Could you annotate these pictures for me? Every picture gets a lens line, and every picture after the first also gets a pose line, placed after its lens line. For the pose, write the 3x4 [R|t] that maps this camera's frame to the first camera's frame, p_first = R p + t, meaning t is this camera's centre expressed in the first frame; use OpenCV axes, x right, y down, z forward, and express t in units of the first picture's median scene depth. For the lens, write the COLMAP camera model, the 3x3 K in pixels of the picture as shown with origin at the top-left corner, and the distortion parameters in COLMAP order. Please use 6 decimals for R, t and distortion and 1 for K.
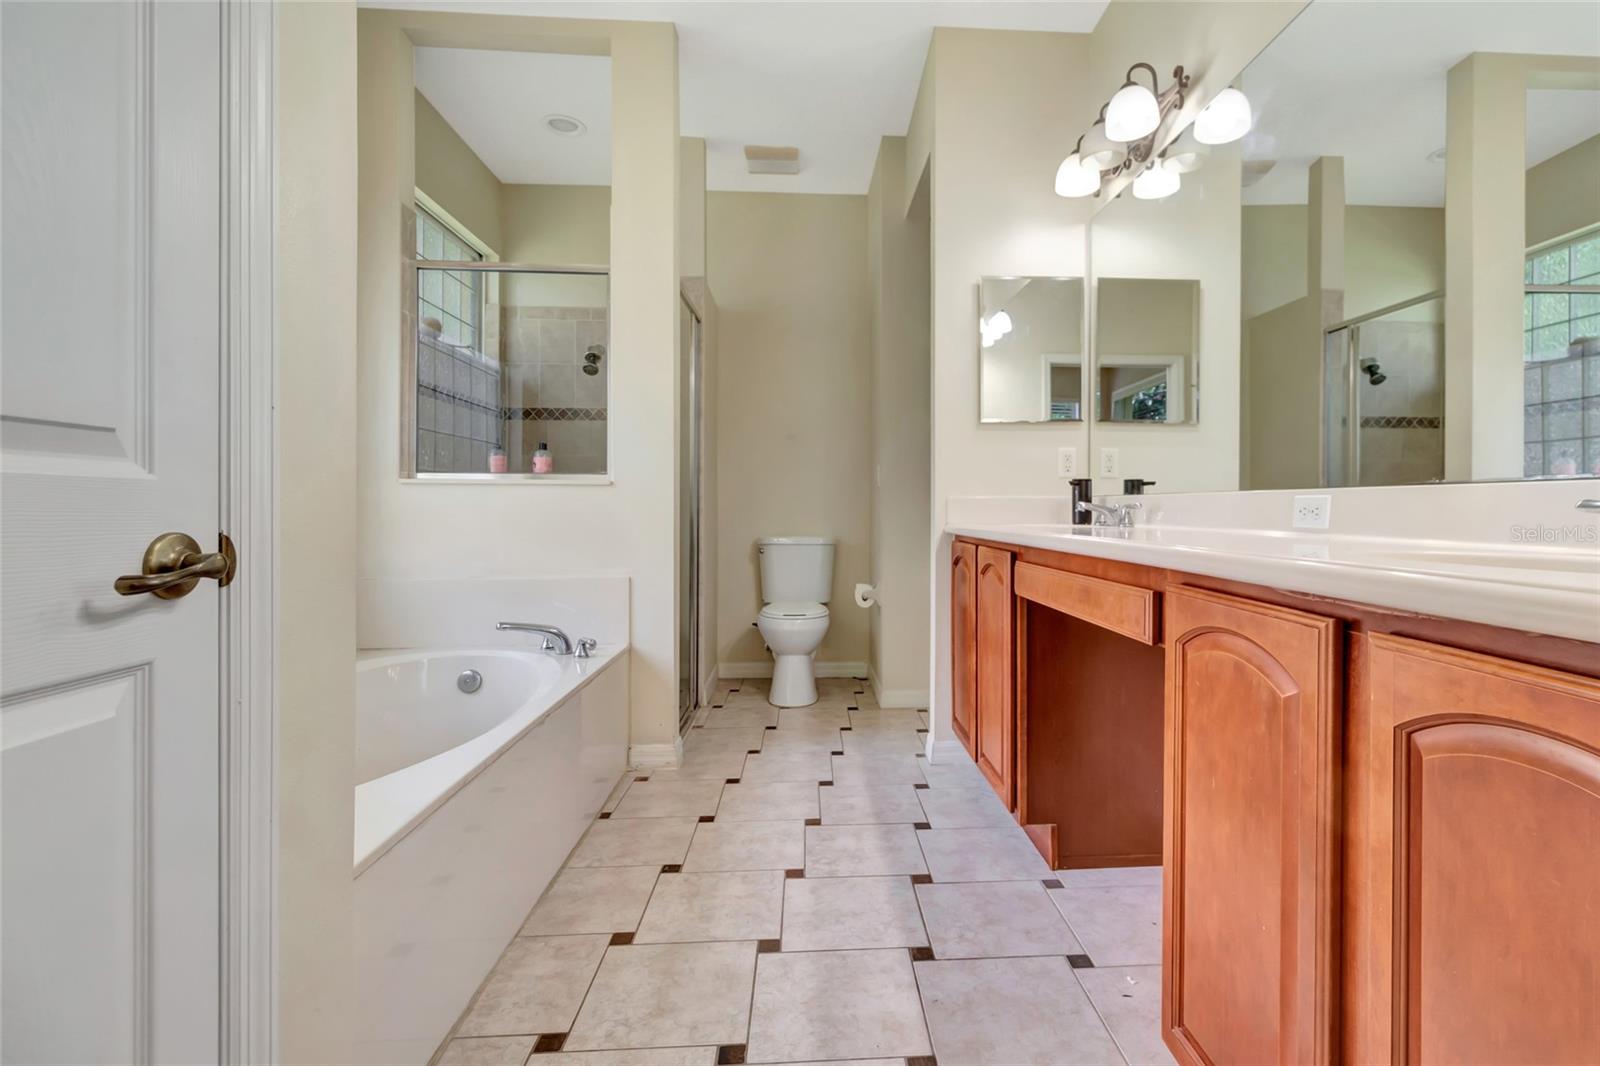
lens RADIAL K [[758.3, 0, 847.2], [0, 758.3, 517.9], [0, 0, 1]] dist [0.001320, 0.000186]
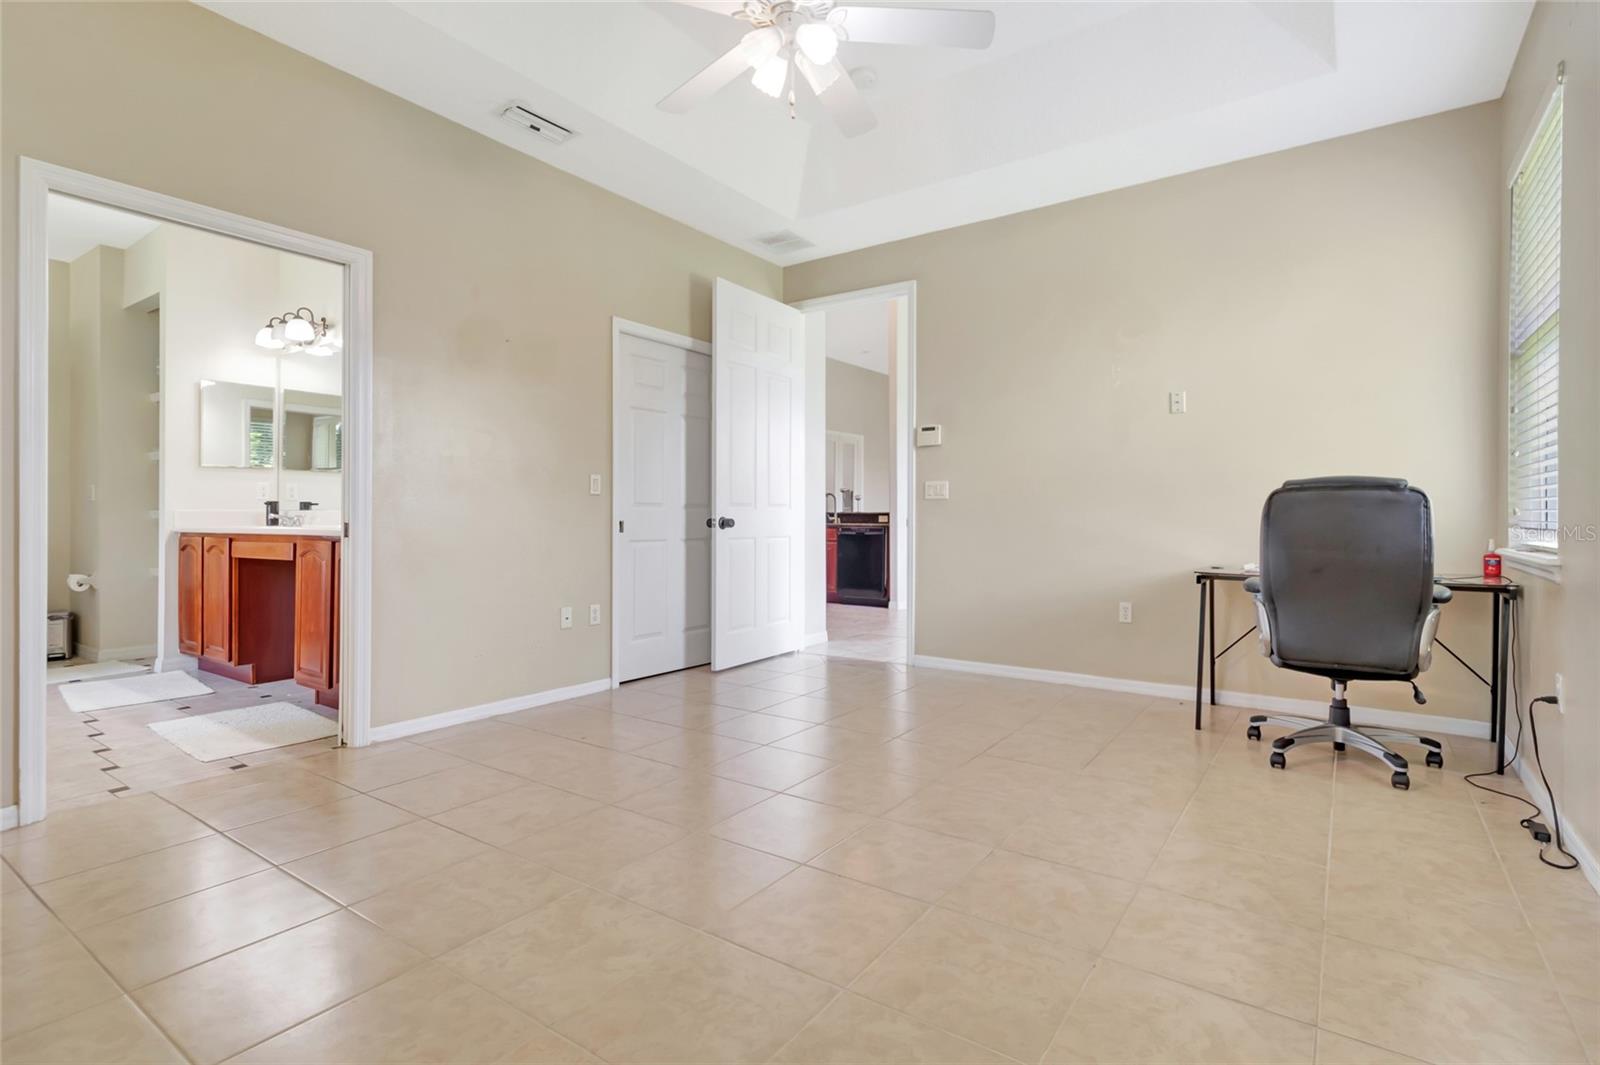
lens RADIAL K [[758.3, 0, 847.2], [0, 758.3, 517.4], [0, 0, 1]] dist [0.001320, 0.000186]
pose [[0.598061, 0.004970, 0.801435, -0.352415], [0.007484, 0.999903, -0.011785, 0.021307], [-0.801416, 0.013047, 0.597965, -1.291480]]
